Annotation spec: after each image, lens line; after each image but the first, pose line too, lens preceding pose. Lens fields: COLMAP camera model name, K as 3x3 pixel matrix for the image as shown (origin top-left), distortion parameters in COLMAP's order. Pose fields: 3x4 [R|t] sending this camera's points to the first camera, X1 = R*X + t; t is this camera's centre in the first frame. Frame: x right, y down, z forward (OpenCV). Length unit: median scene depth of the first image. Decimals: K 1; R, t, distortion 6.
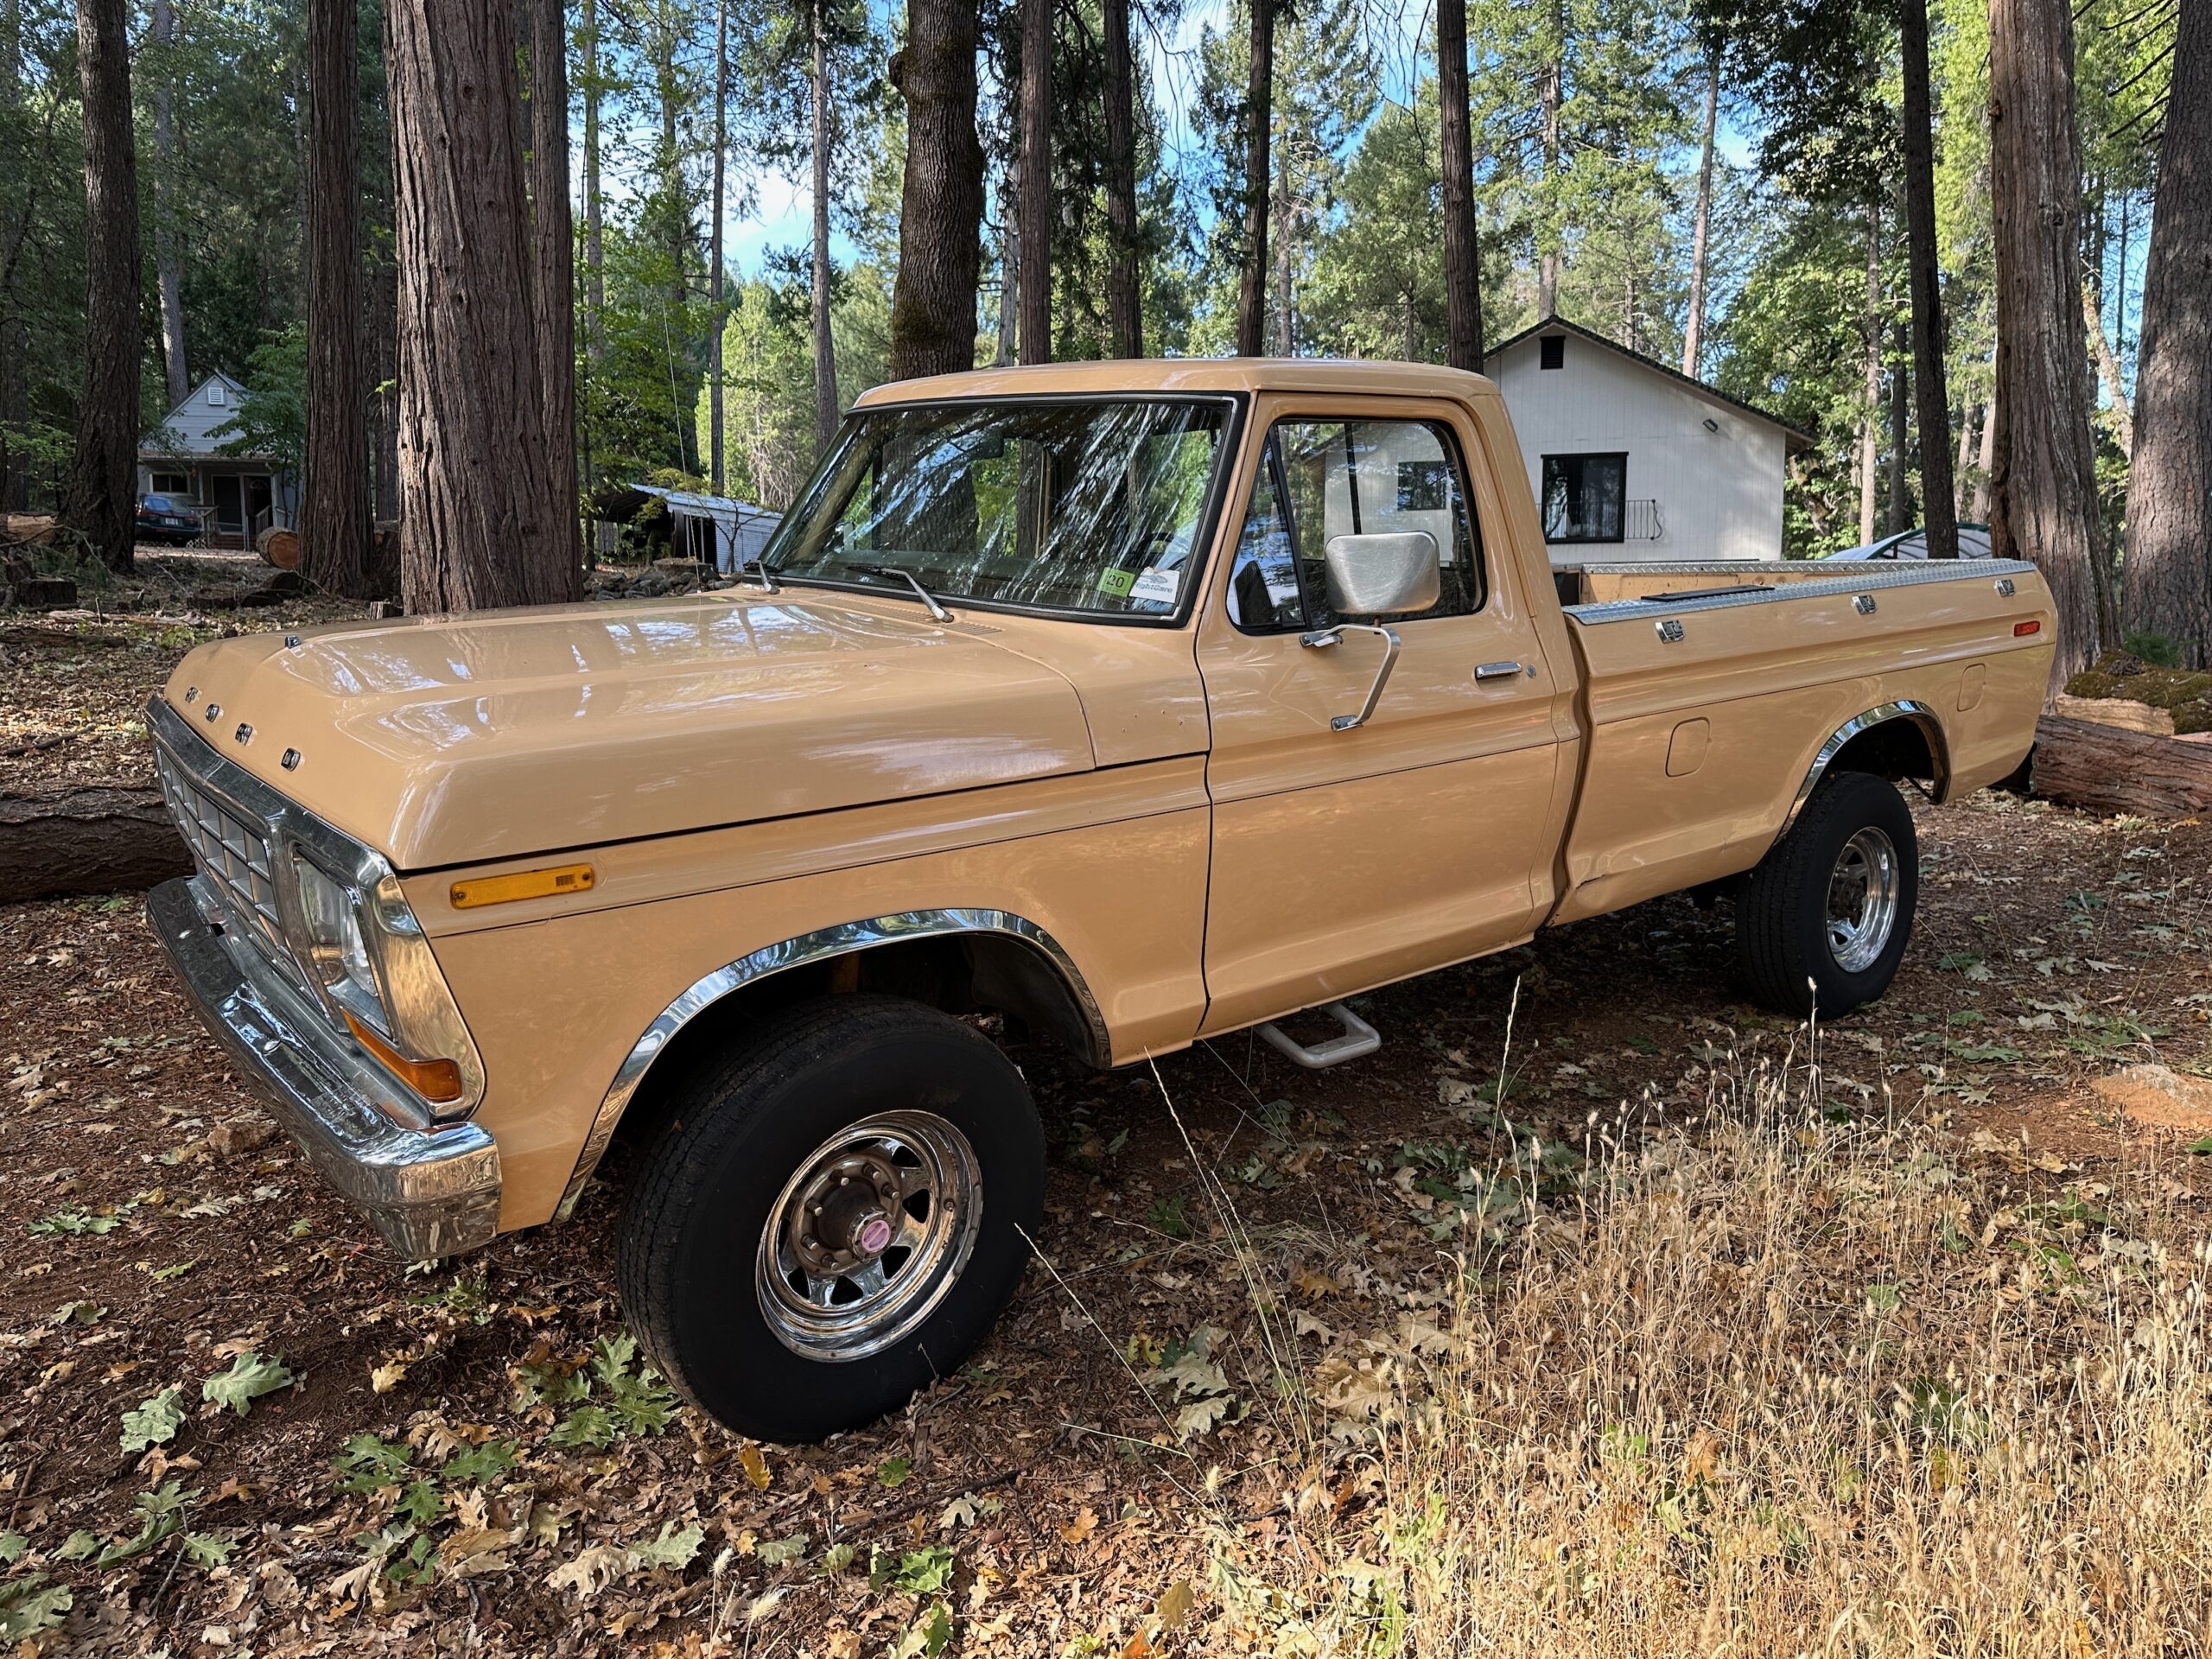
lens RADIAL K [[1595.1, 0, 1086.8], [0, 1595.1, 839.2], [0, 0, 1]] dist [0.009516, -0.004448]
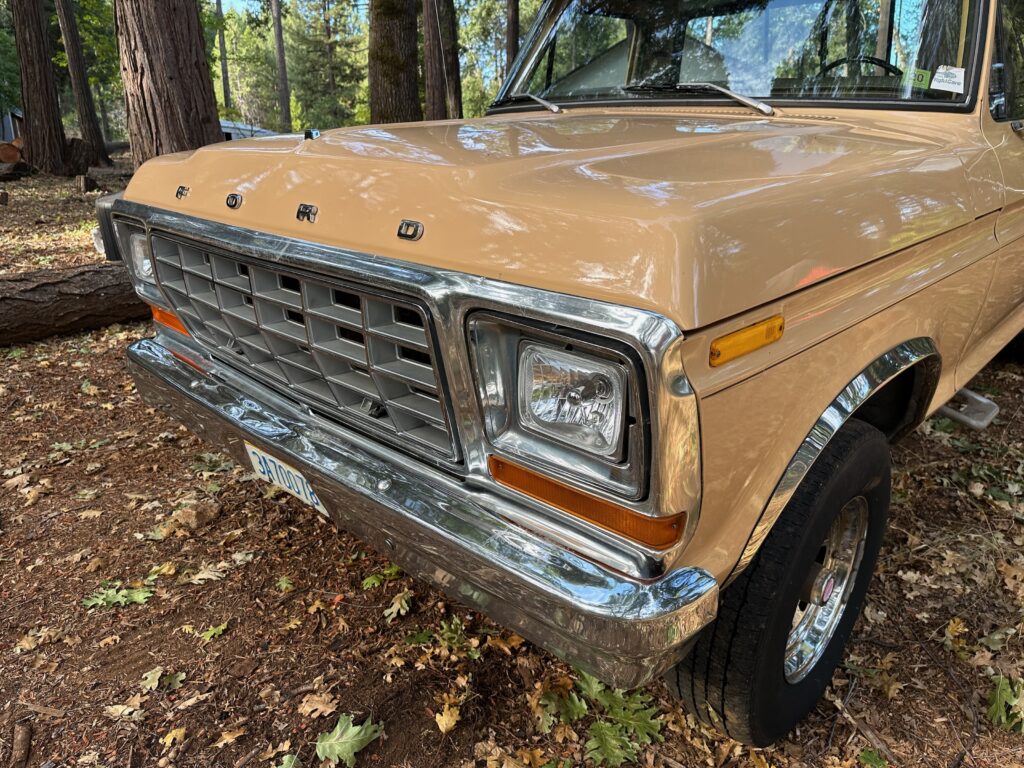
lens RADIAL K [[738.4, 0, 503.1], [0, 738.4, 388.5], [0, 0, 1]] dist [0.009516, -0.004448]
pose [[0.991726, -0.061966, 0.112425, -0.275431], [0.046065, 0.989236, 0.138891, -0.006352], [-0.119821, -0.132563, 0.983905, 0.272849]]
